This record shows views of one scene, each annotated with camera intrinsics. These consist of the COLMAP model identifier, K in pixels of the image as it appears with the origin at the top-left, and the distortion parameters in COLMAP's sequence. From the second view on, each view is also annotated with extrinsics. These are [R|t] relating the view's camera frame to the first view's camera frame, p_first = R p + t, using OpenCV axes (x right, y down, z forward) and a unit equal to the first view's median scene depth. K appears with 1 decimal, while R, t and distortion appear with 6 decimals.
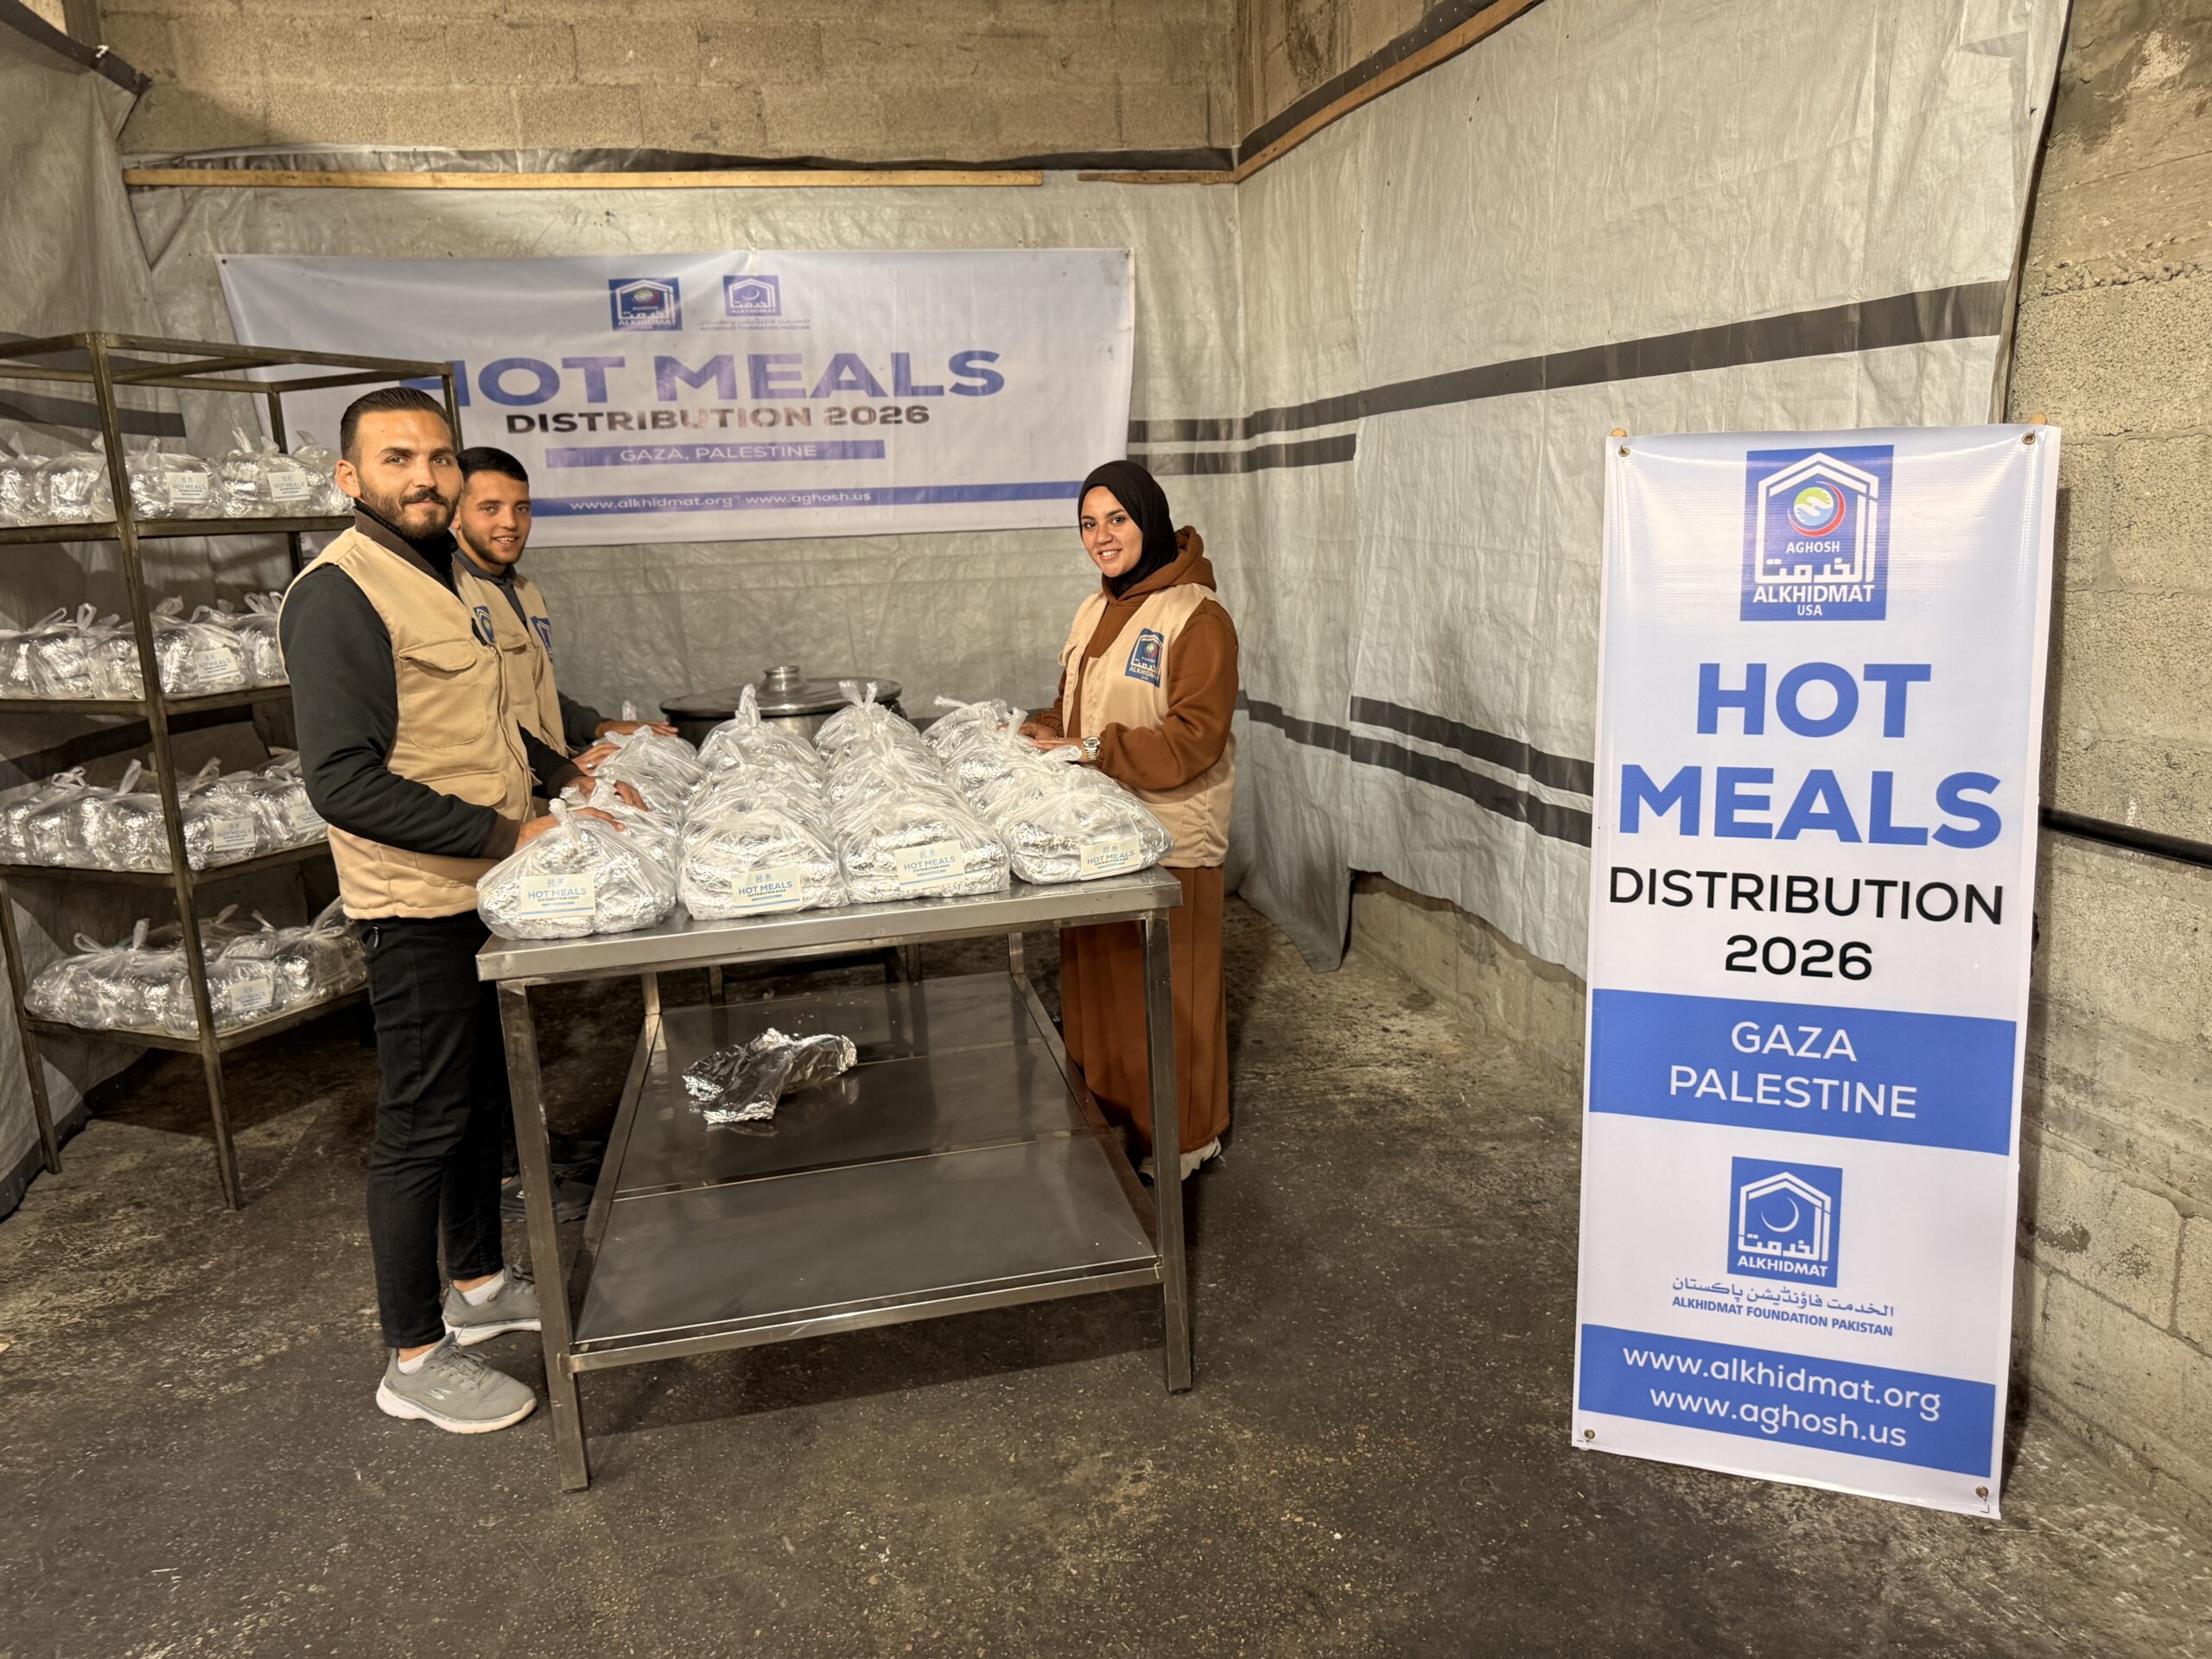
lens RADIAL K [[1565.4, 0, 1104.0], [0, 1565.4, 824.2], [0, 0, 1]] dist [0.054306, -0.062054]
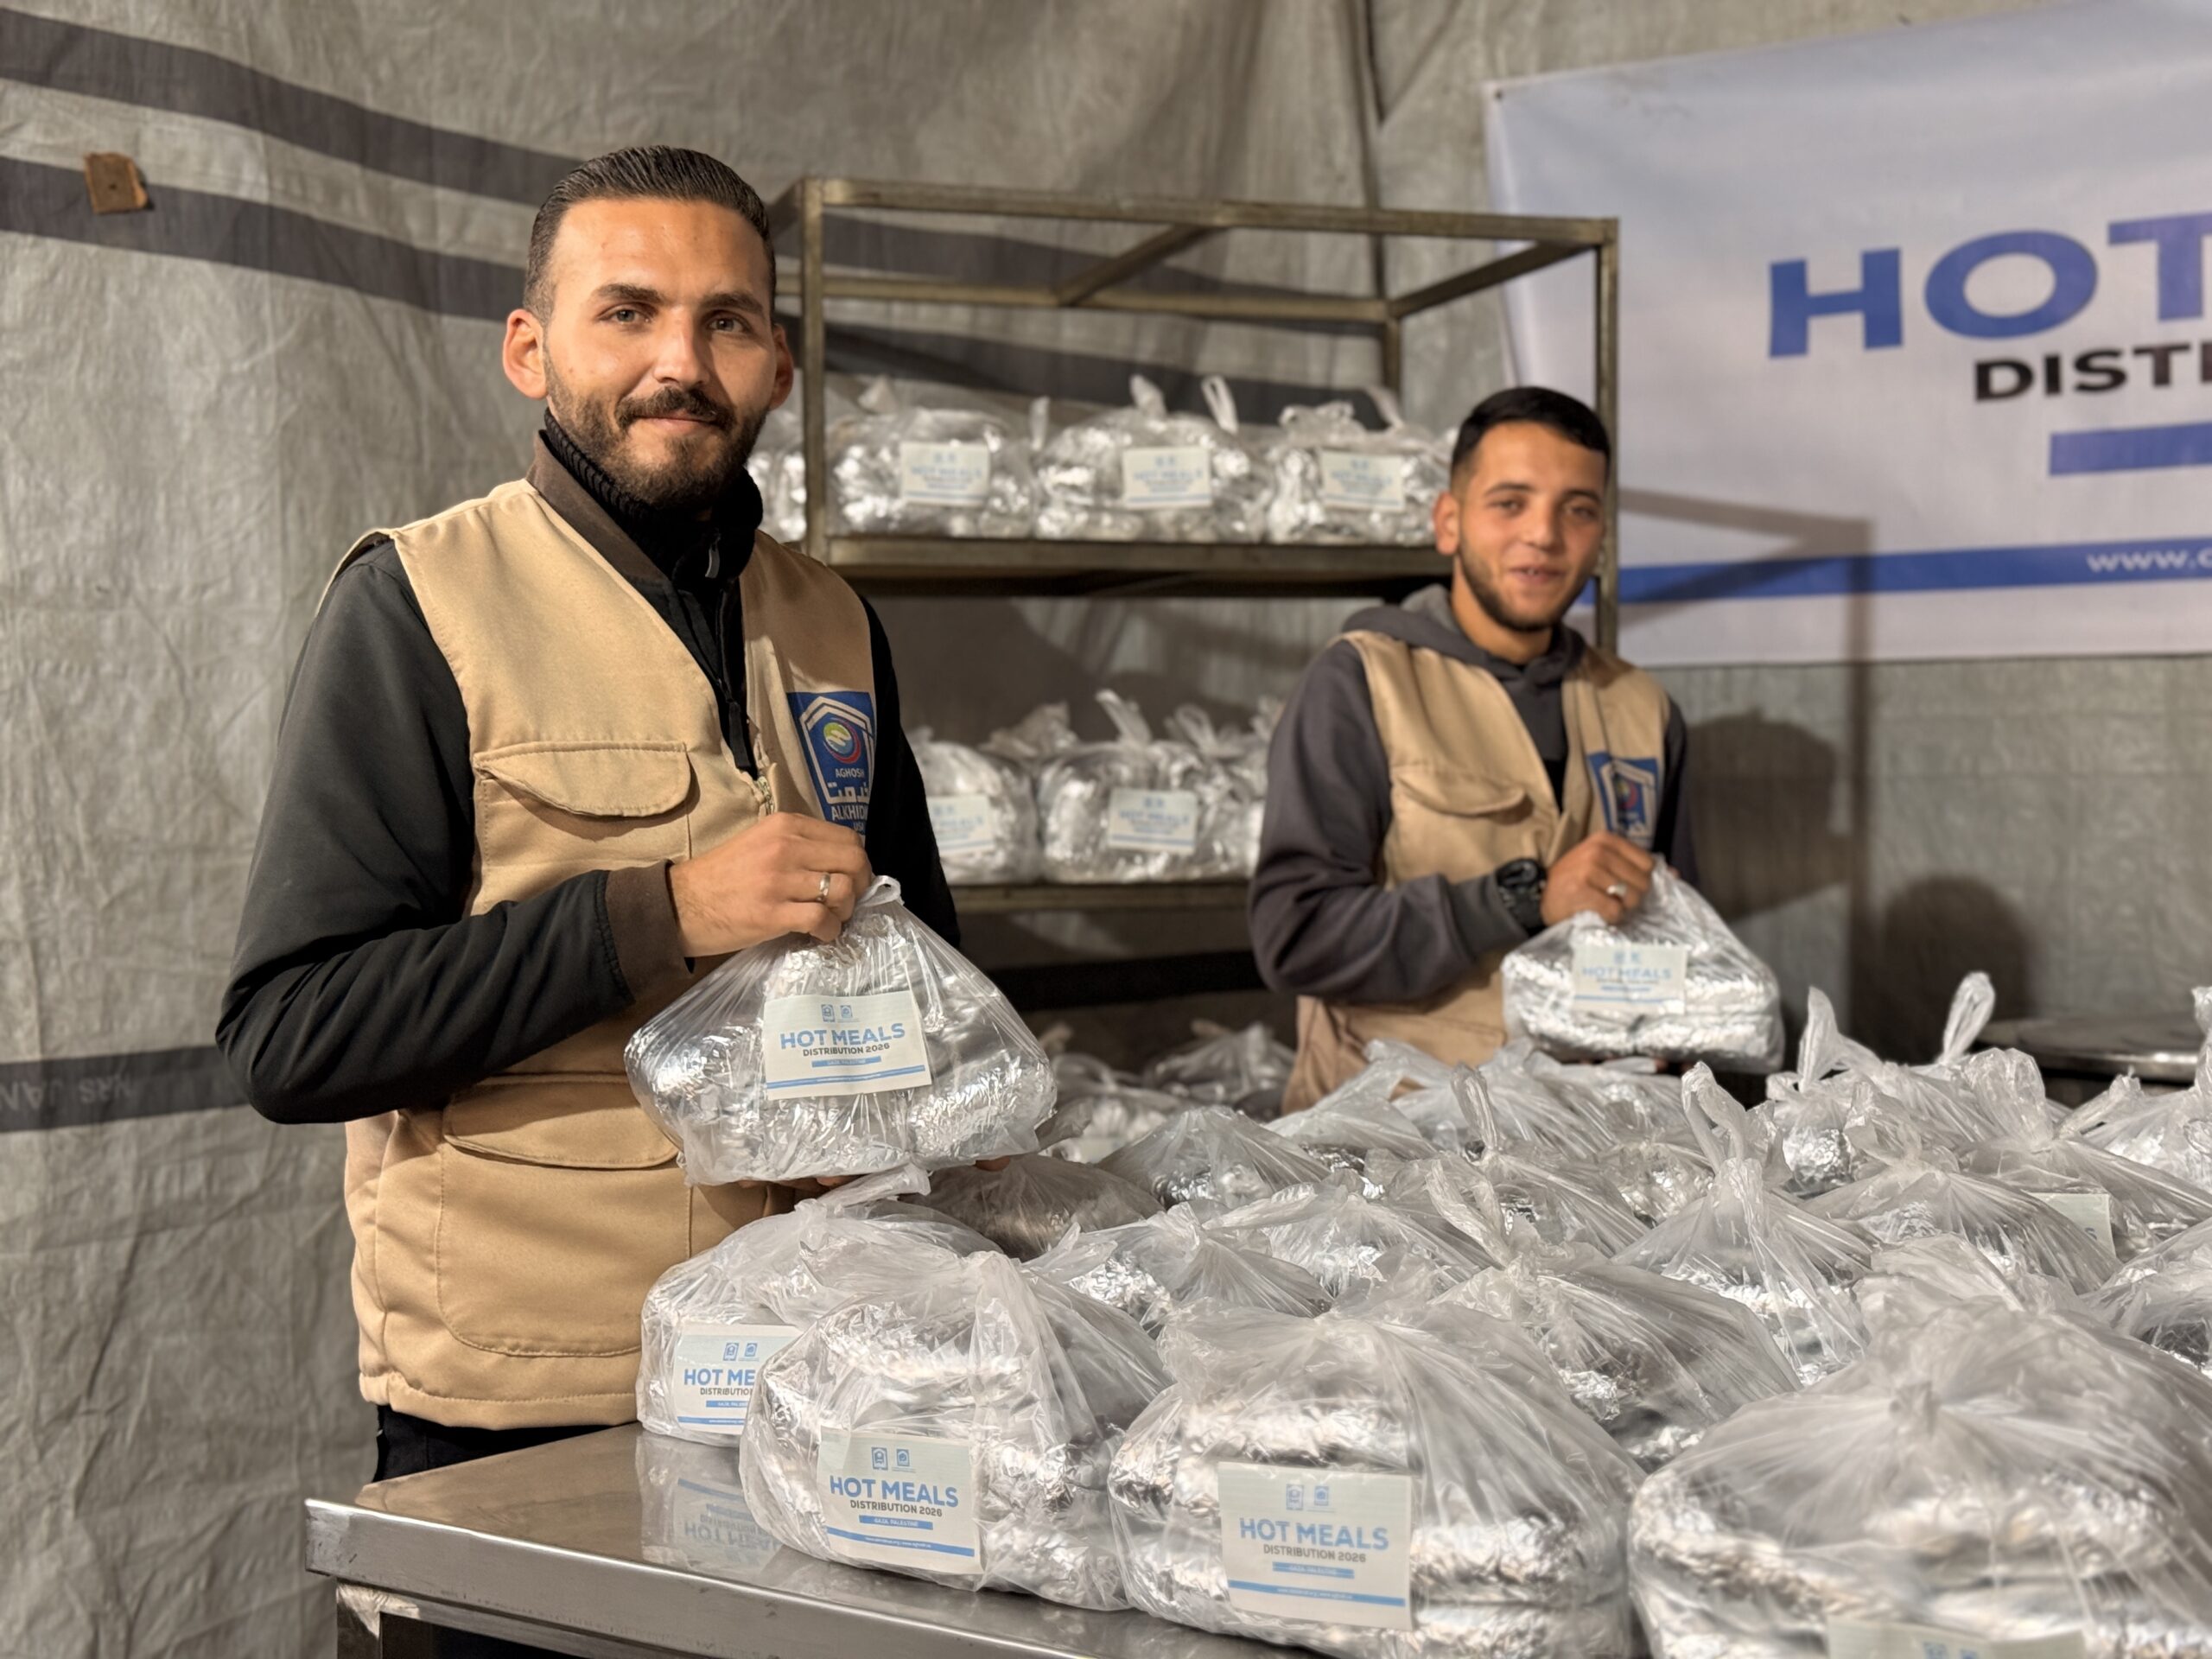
lens RADIAL K [[3122.0, 0, 1107.1], [0, 3122.0, 832.4], [0, 0, 1]] dist [0.125332, 0.046040]
pose [[0.652522, 0.063377, -0.755115, 0.167491], [-0.173899, 0.982426, -0.067817, -0.032171], [0.737546, 0.175566, 0.652076, 0.316886]]
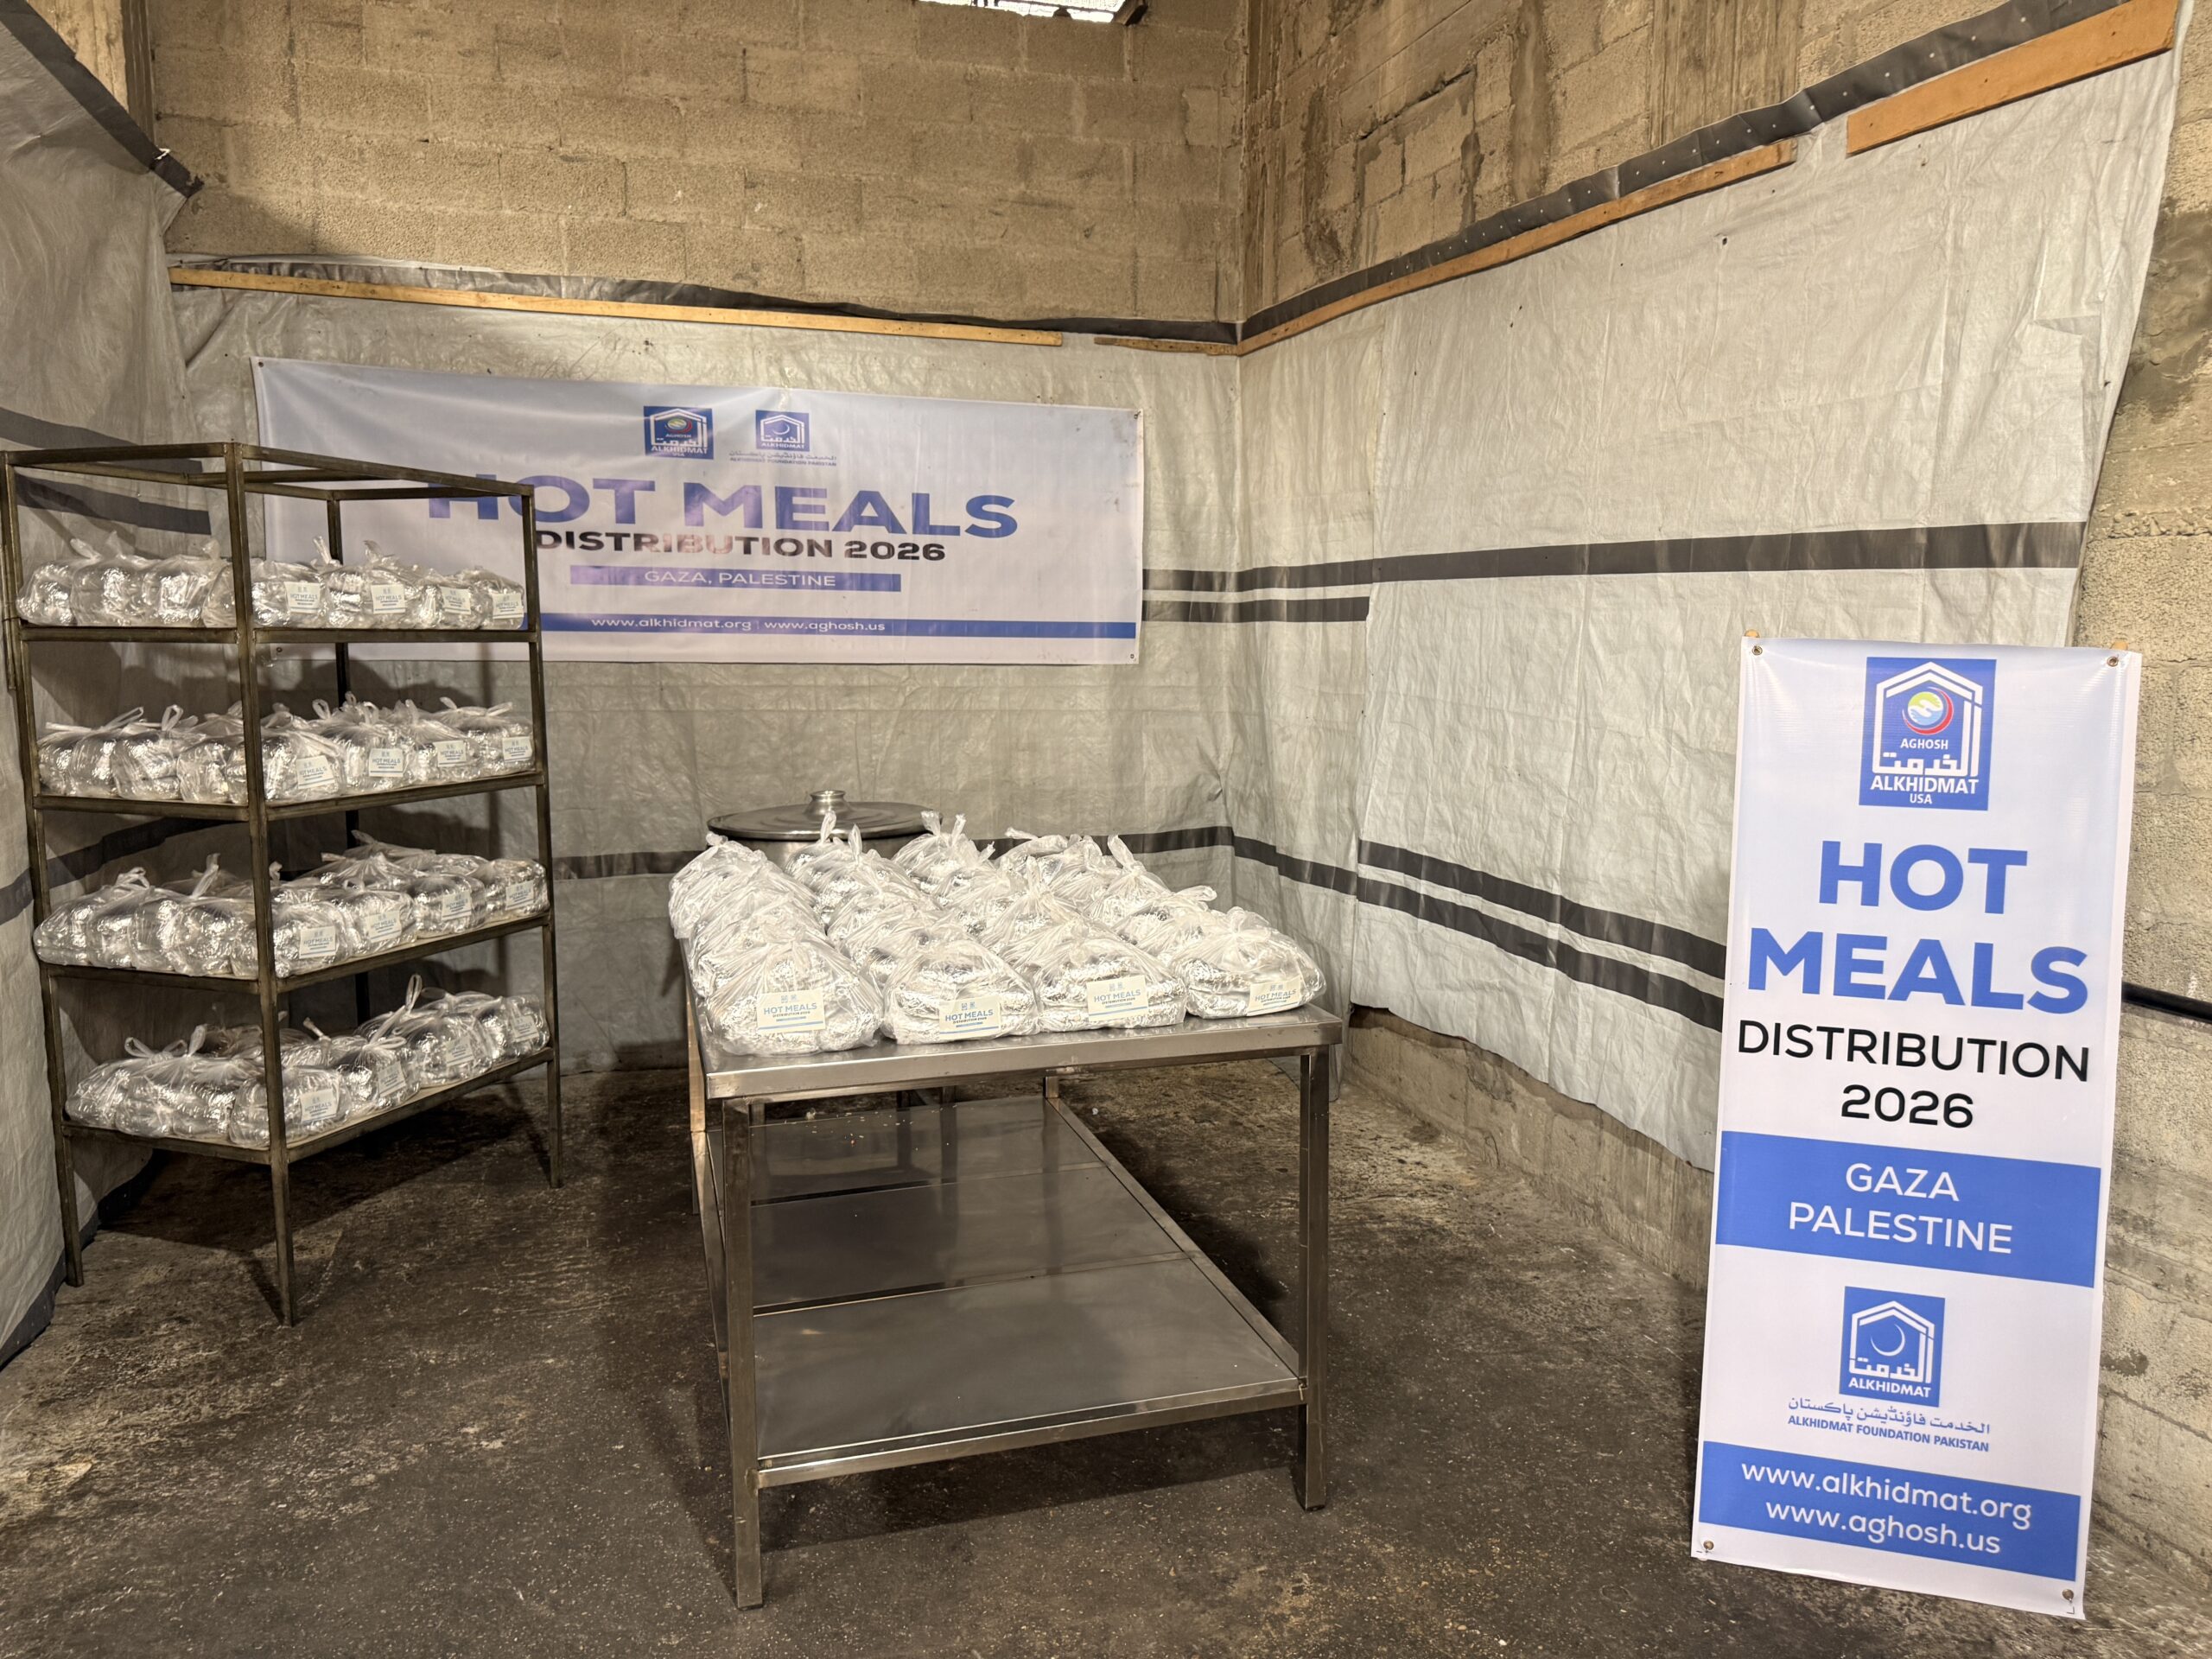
lens RADIAL K [[1555.2, 0, 1106.3], [0, 1555.2, 848.0], [0, 0, 1]] dist [0.085921, -0.101608]
pose [[0.994241, 0.038329, 0.100074, -0.126938], [-0.032145, 0.997515, -0.062689, -0.005088], [-0.102228, 0.059111, 0.993003, -0.033883]]
